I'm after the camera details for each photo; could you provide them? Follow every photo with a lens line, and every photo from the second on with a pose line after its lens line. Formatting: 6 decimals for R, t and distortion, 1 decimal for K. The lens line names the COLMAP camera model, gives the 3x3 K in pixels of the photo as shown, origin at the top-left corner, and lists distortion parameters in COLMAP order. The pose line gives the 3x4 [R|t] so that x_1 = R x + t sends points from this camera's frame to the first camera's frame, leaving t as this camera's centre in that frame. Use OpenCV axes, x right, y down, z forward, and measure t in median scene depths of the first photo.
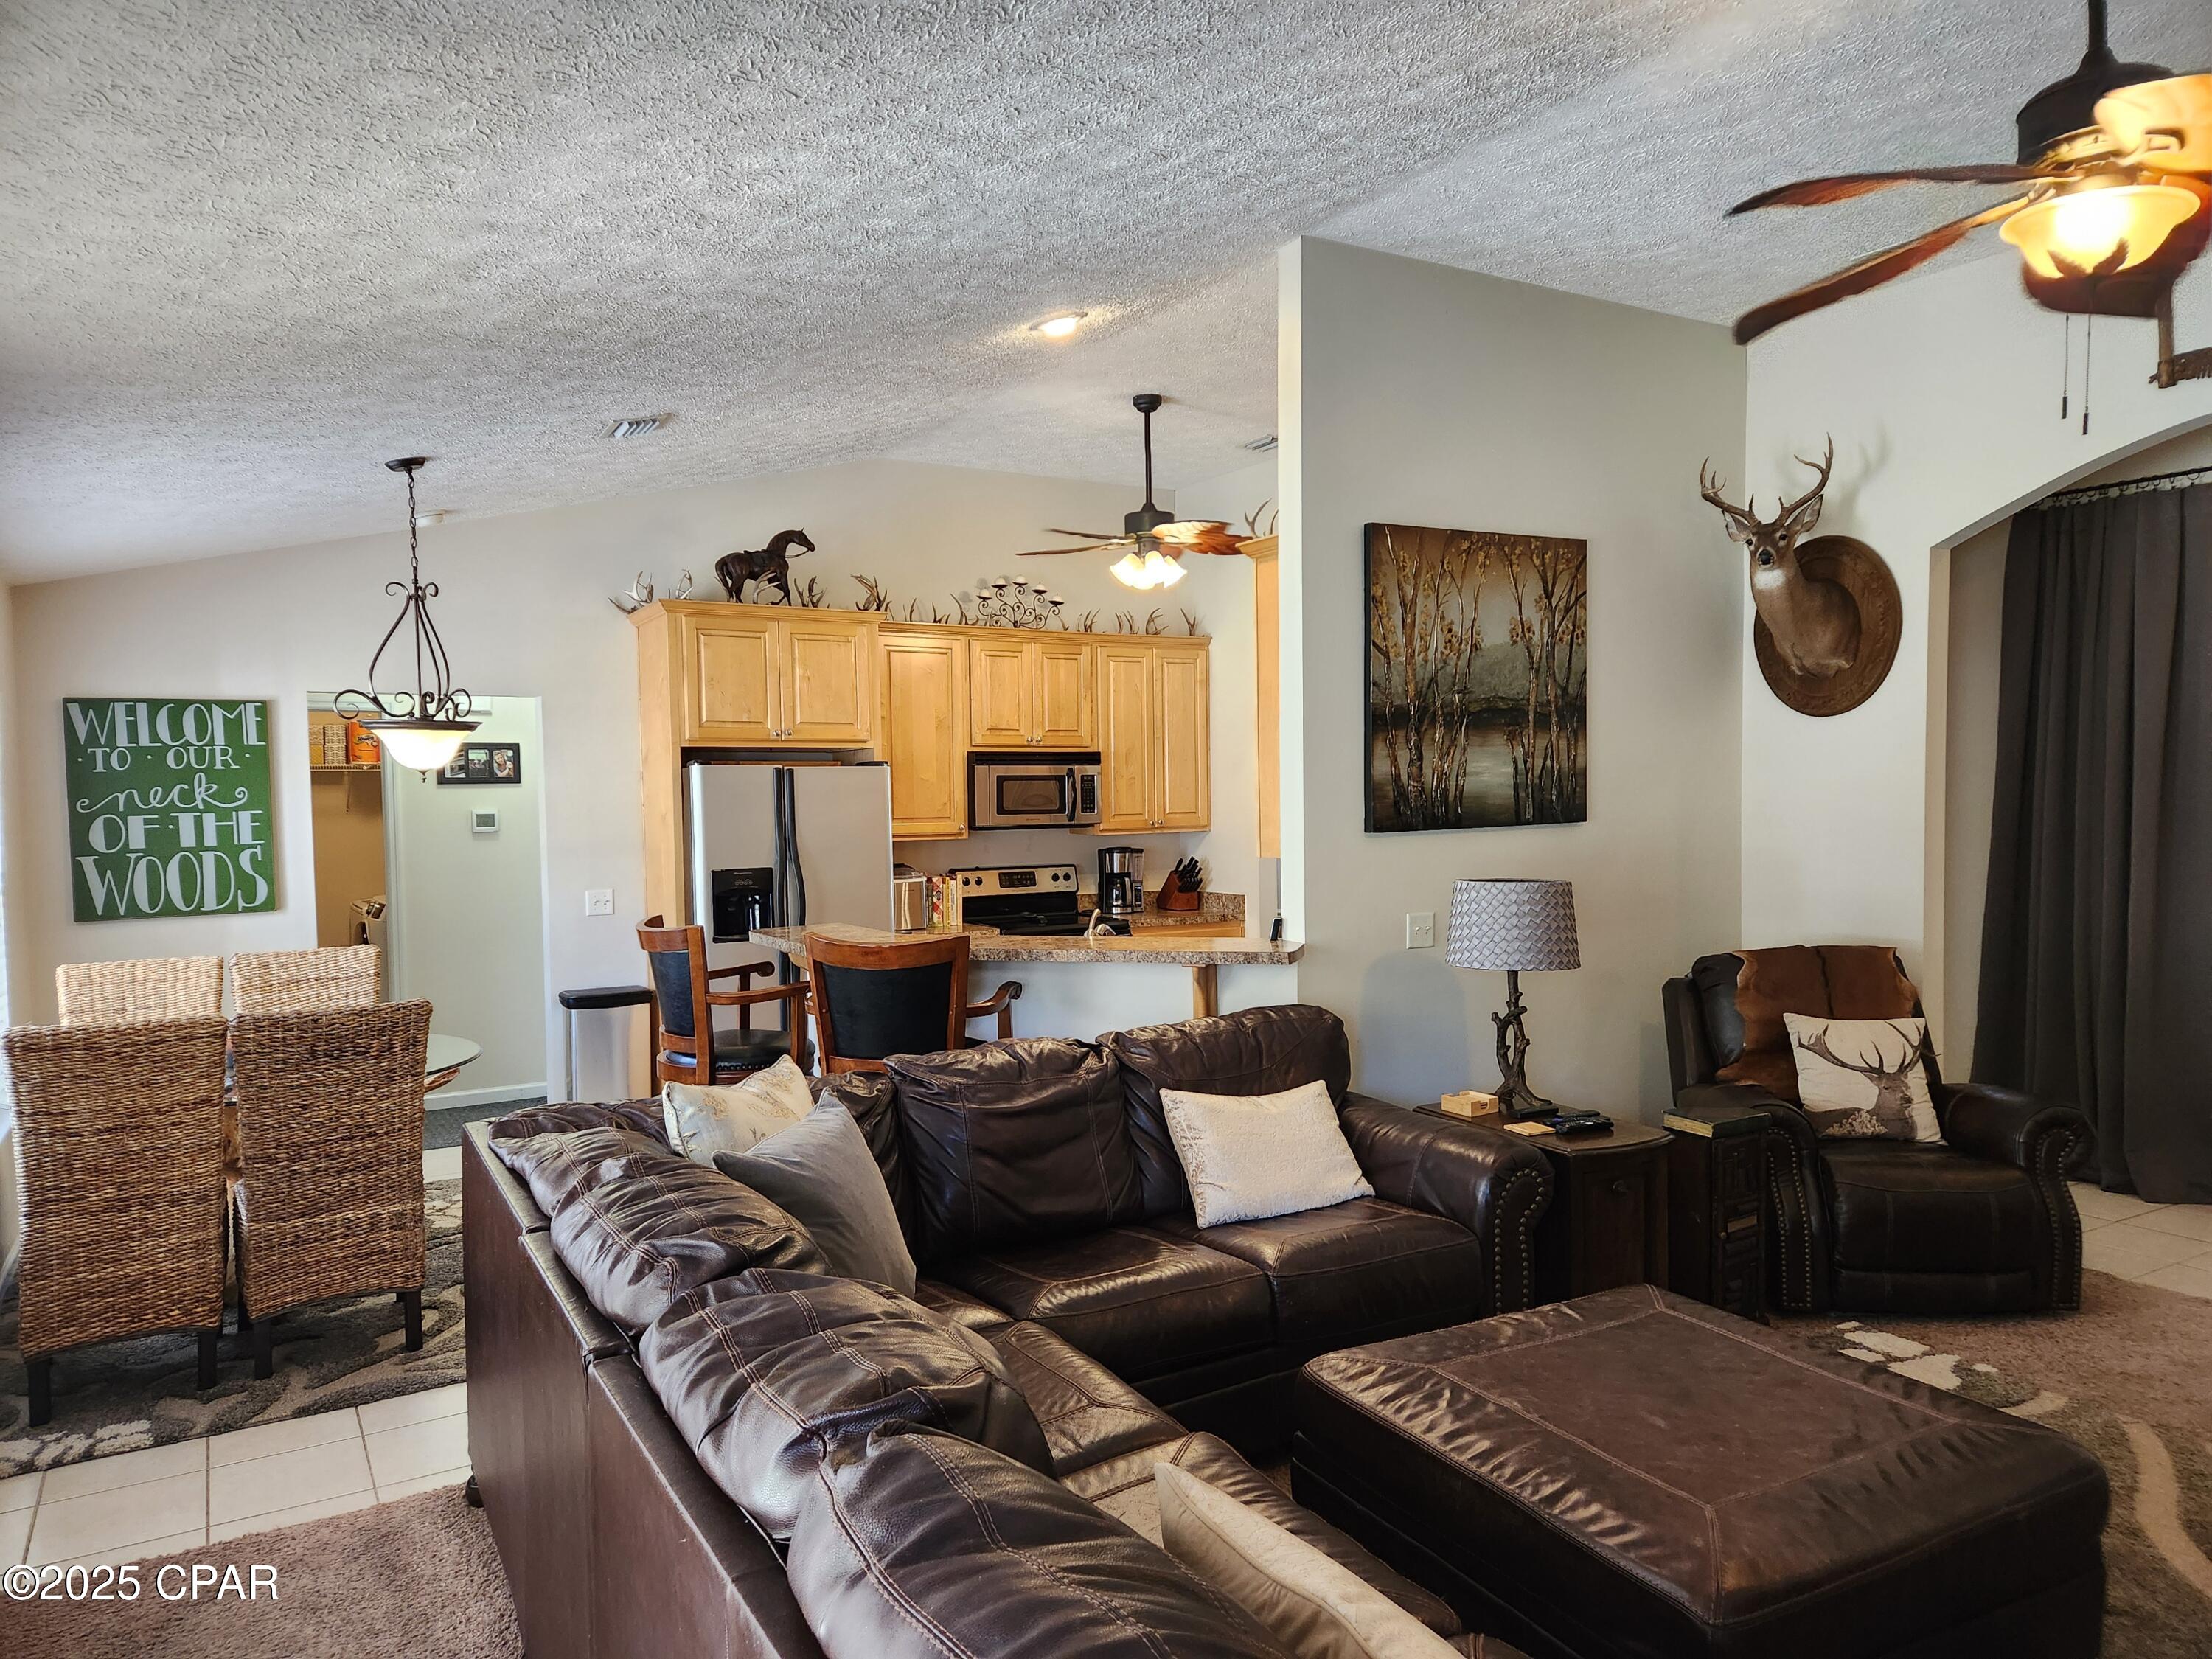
lens RADIAL K [[1457.5, 0, 1117.4], [0, 1457.5, 851.3], [0, 0, 1]] dist [0.075562, -0.058880]
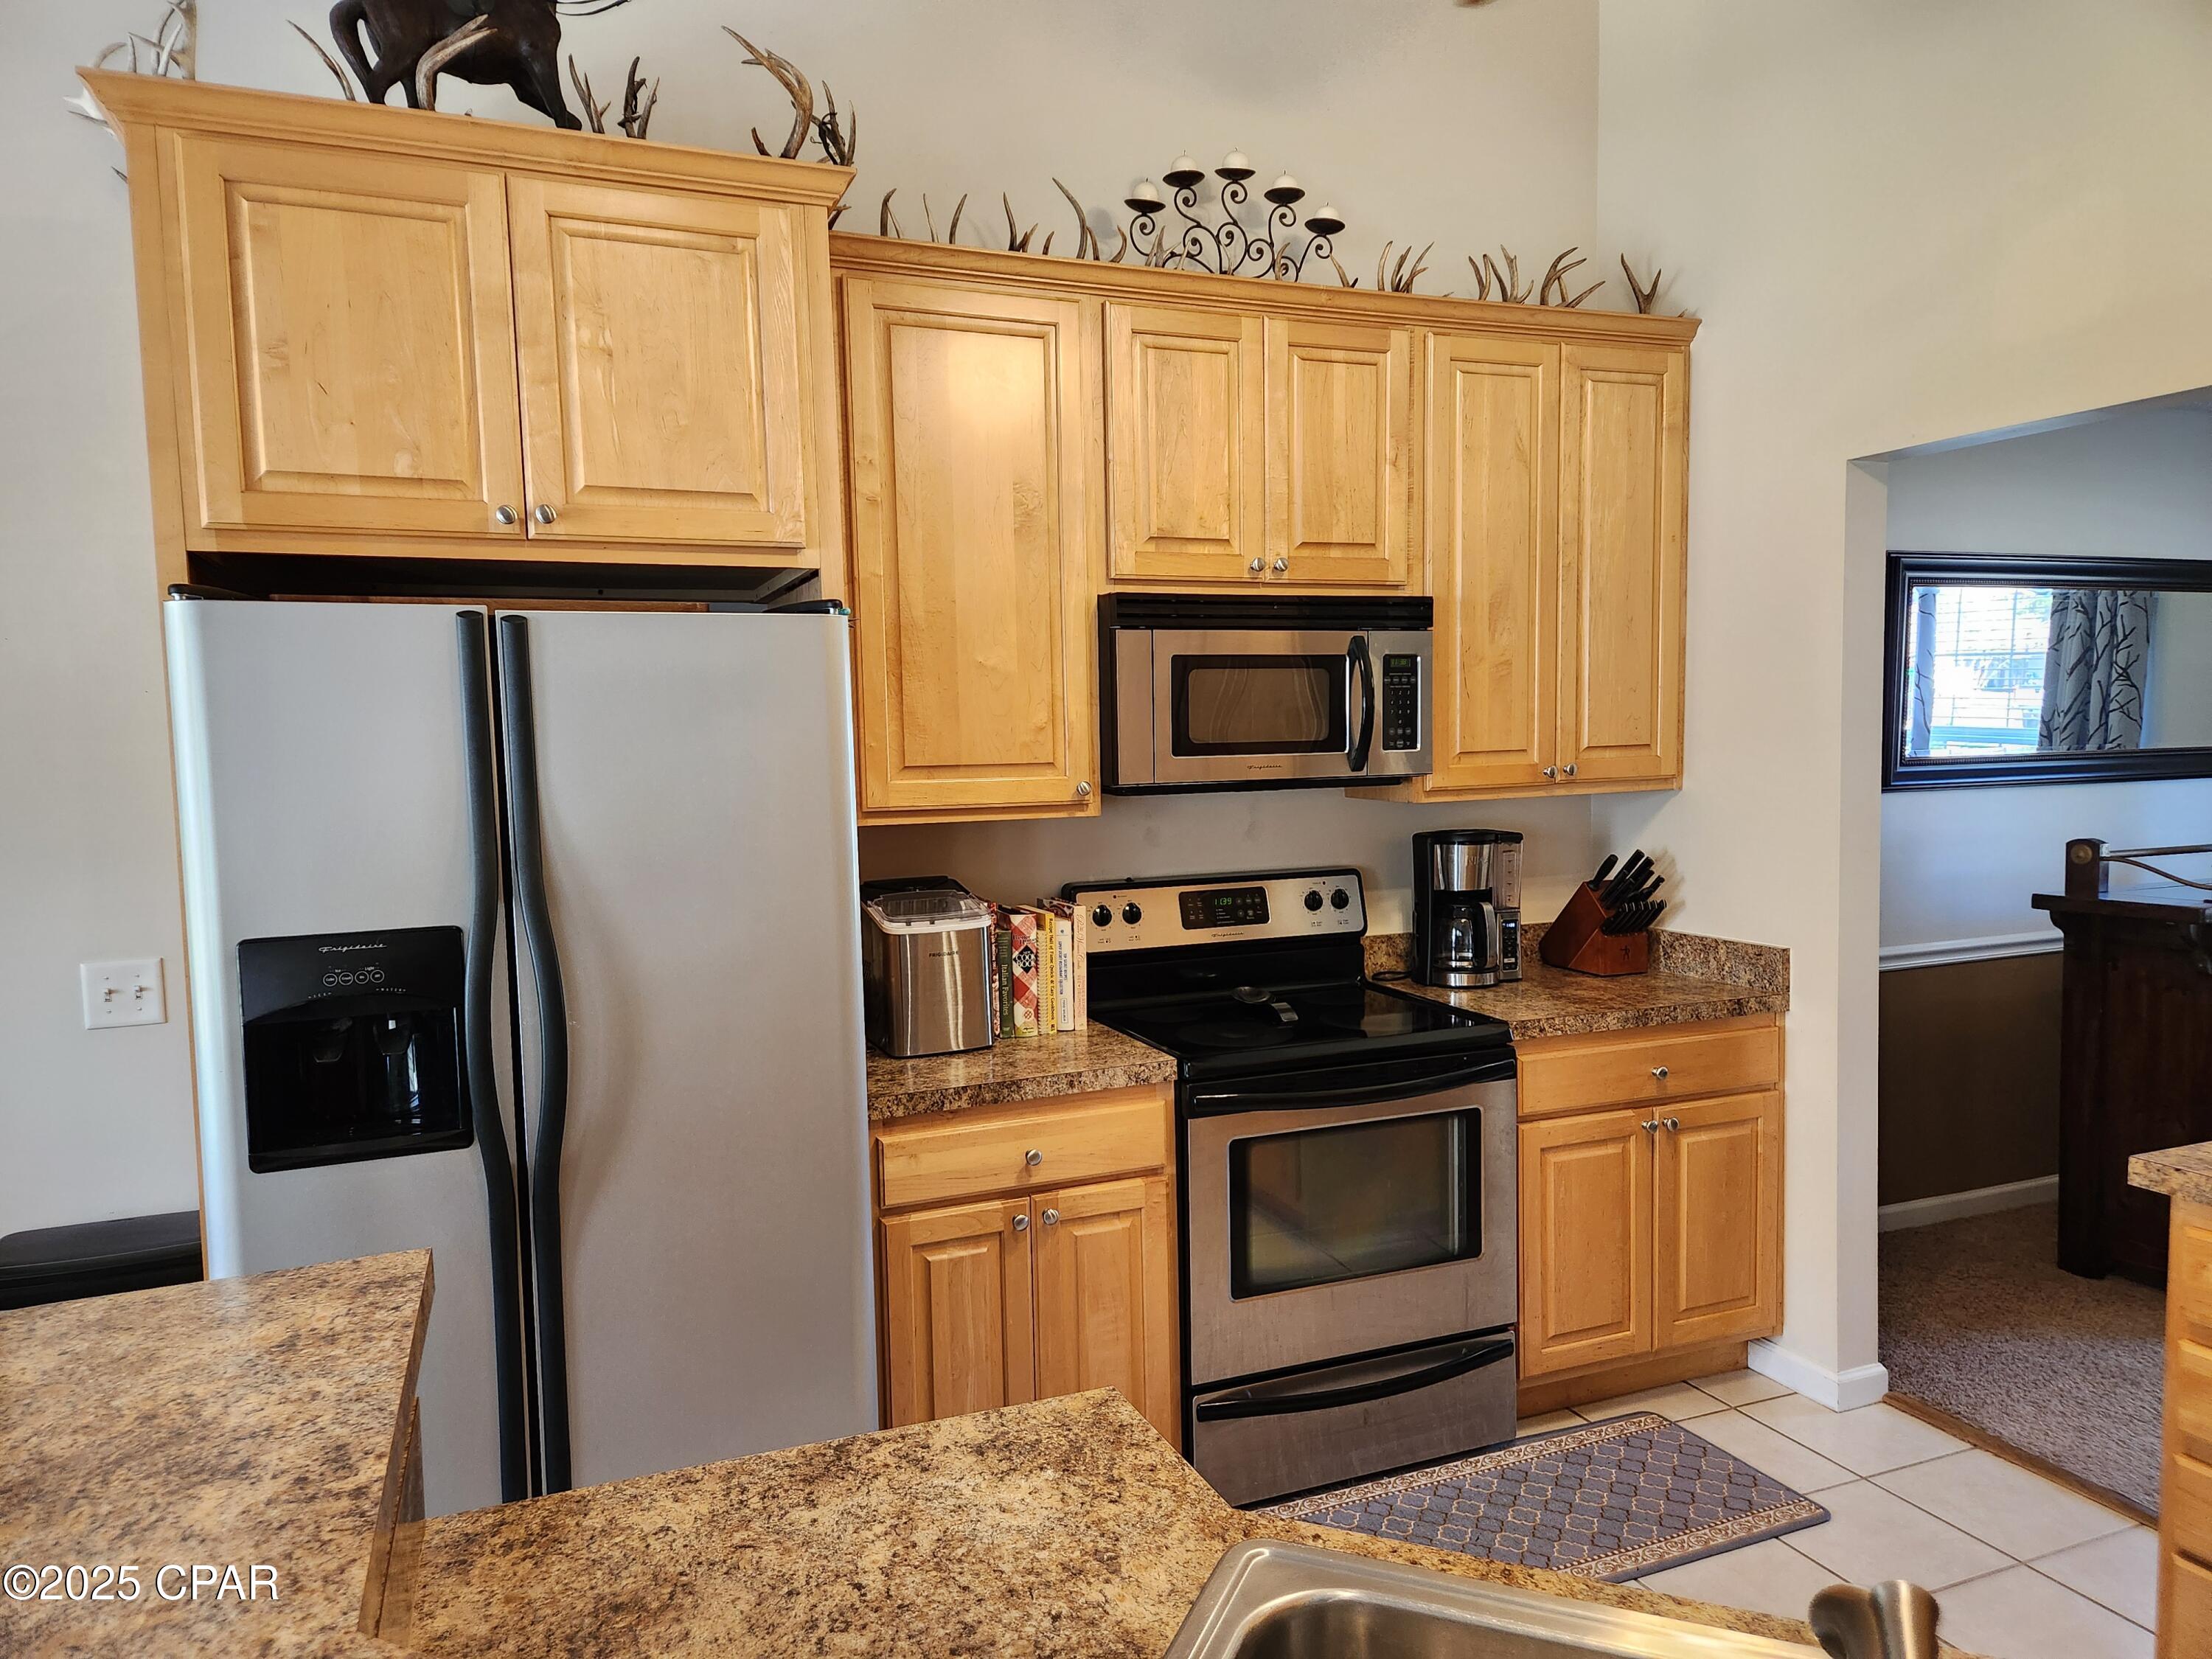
lens RADIAL K [[1457.5, 0, 1106.8], [0, 1457.5, 840.5], [0, 0, 1]] dist [0.075562, -0.058880]
pose [[0.988816, 0.005887, -0.149022, -0.039903], [0.000075, 0.999201, 0.039972, -0.017231], [0.149138, -0.039537, 0.988026, 0.586226]]
